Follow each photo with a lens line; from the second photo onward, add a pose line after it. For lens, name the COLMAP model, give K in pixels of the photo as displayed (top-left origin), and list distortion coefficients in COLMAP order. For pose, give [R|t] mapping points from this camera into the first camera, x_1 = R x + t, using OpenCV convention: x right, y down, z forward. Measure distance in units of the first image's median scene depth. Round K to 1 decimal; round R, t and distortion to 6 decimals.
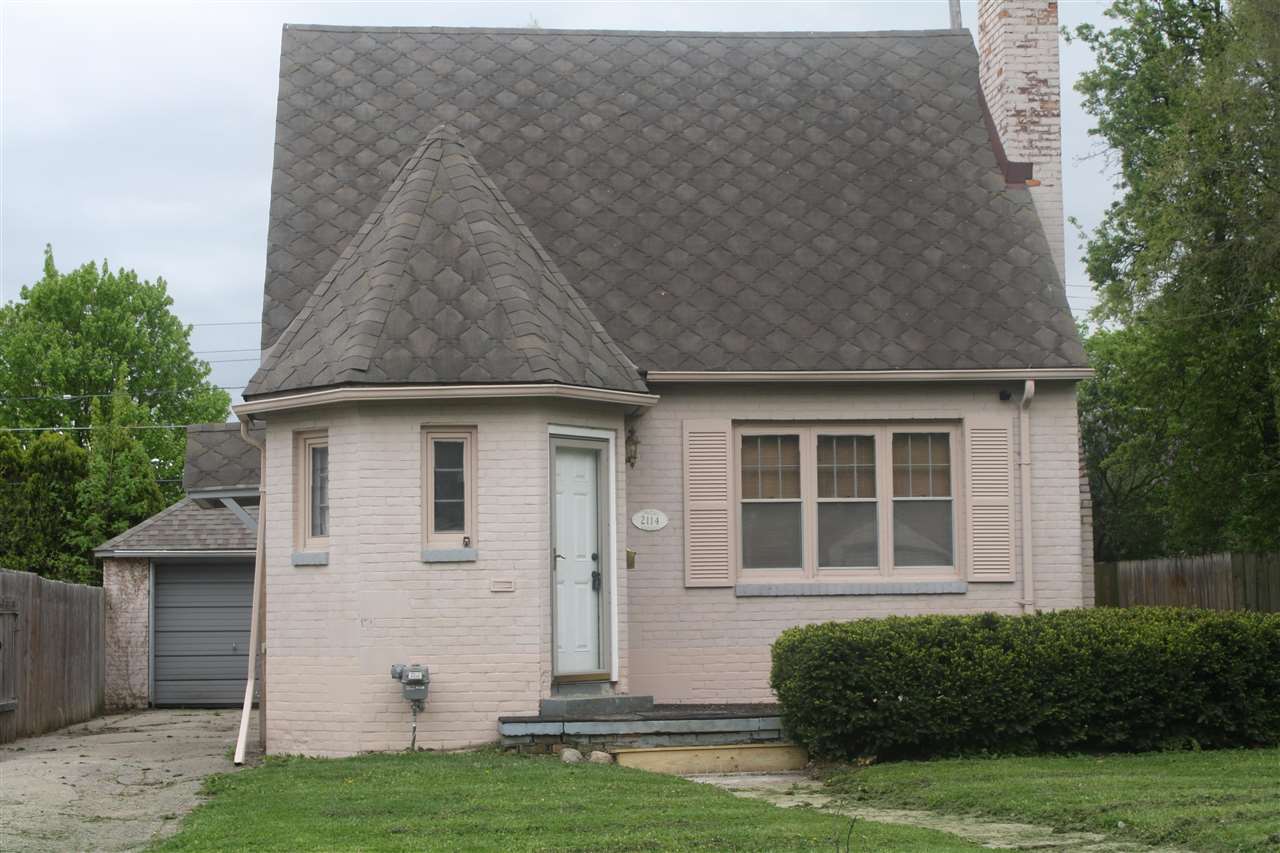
lens RADIAL K [[2395.7, 0, 639.1], [0, 2395.7, 417.0], [0, 0, 1]] dist [0.037901, 0.000000]
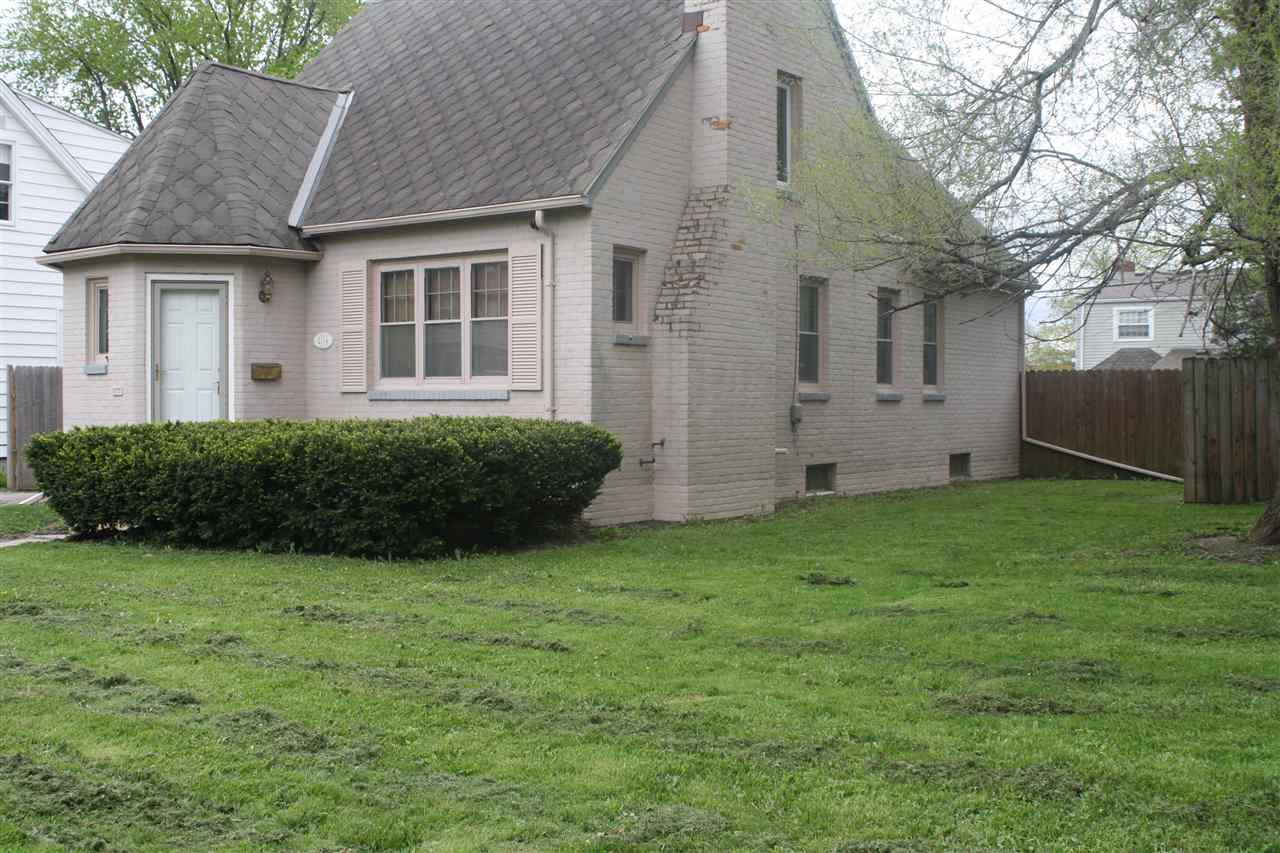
lens RADIAL K [[1406.3, 0, 637.4], [0, 1406.3, 418.1], [0, 0, 1]] dist [-0.071517, 0.000000]
pose [[0.741167, 0.023394, -0.670913, 0.635343], [0.044347, 0.995503, 0.083703, 0.028159], [0.669854, -0.091791, 0.736797, 0.537062]]
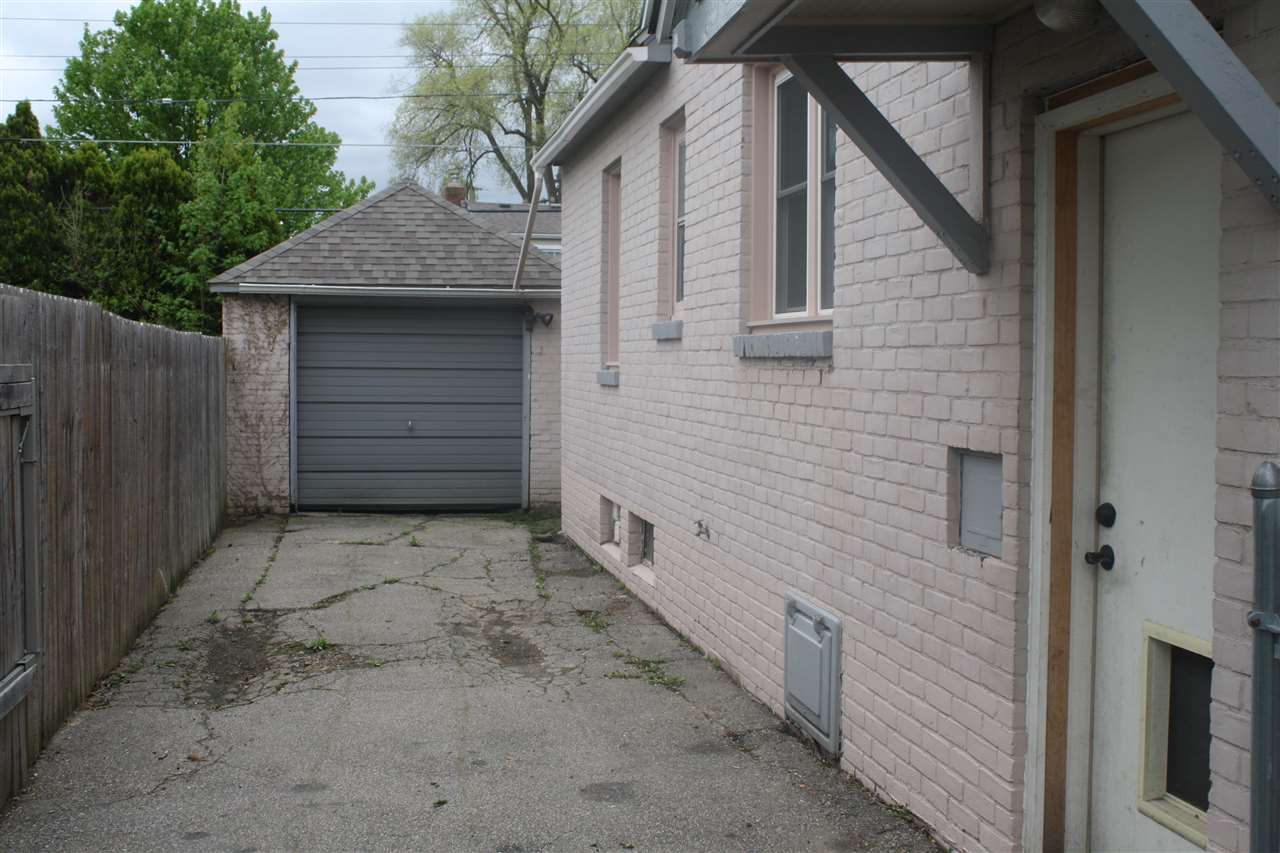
lens RADIAL K [[1406.3, 0, 609.0], [0, 1406.3, 431.9], [0, 0, 1]] dist [-0.071517, 0.000000]
pose [[0.997118, 0.015178, 0.074332, -0.225696], [-0.025019, 0.990758, 0.133312, 0.066044], [-0.071622, -0.134787, 0.988283, 0.941467]]
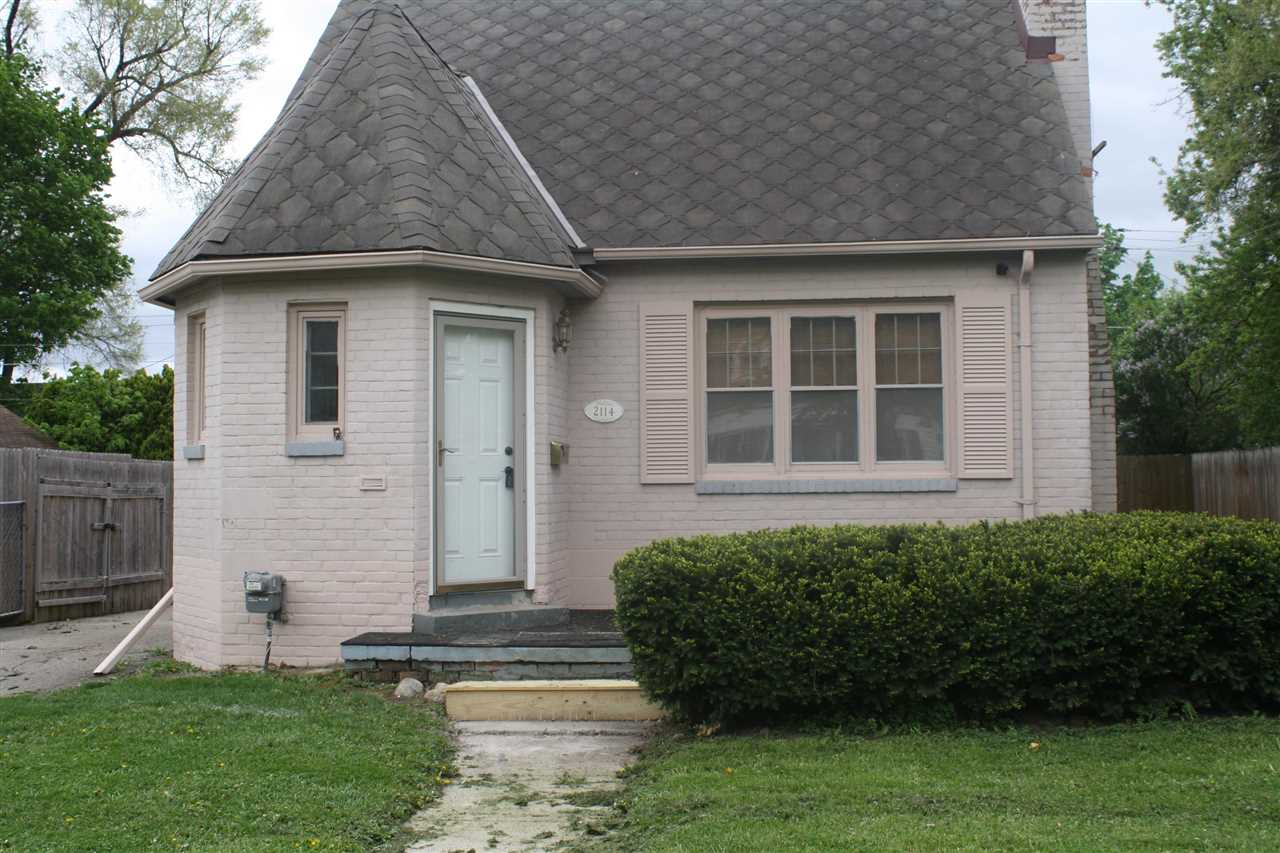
lens RADIAL K [[1406.3, 0, 644.1], [0, 1406.3, 408.6], [0, 0, 1]] dist [-0.071517, 0.000000]
pose [[0.976922, -0.005470, -0.213524, 0.133537], [0.011808, 0.999526, 0.028420, 0.026341], [0.213268, -0.030285, 0.976524, 0.463651]]
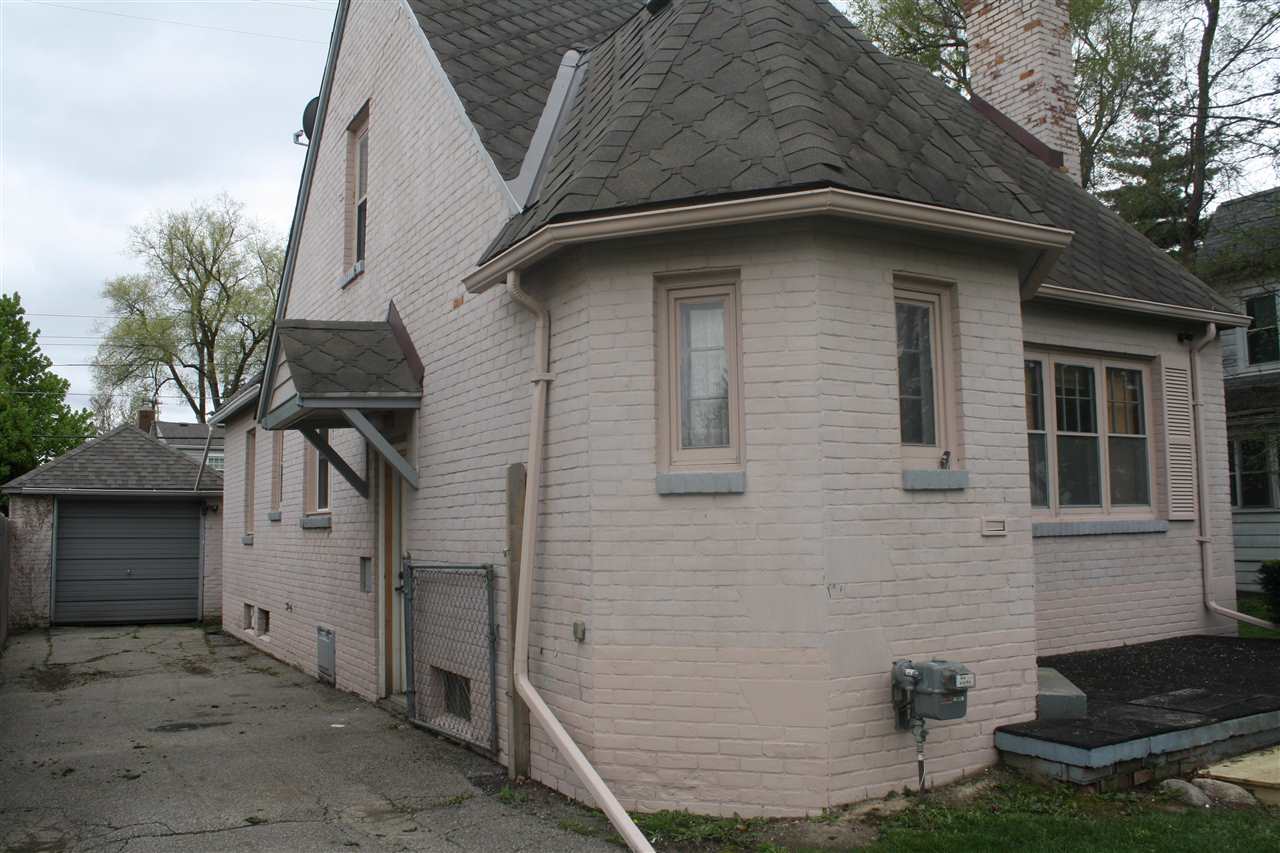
lens RADIAL K [[1077.1, 0, 649.4], [0, 1077.1, 426.1], [0, 0, 1]] dist [-0.141861, 0.106976]
pose [[0.912708, 0.038773, 0.406769, -0.234563], [-0.031119, 0.999192, -0.025417, 0.047208], [-0.407426, 0.010540, 0.913177, 0.687718]]
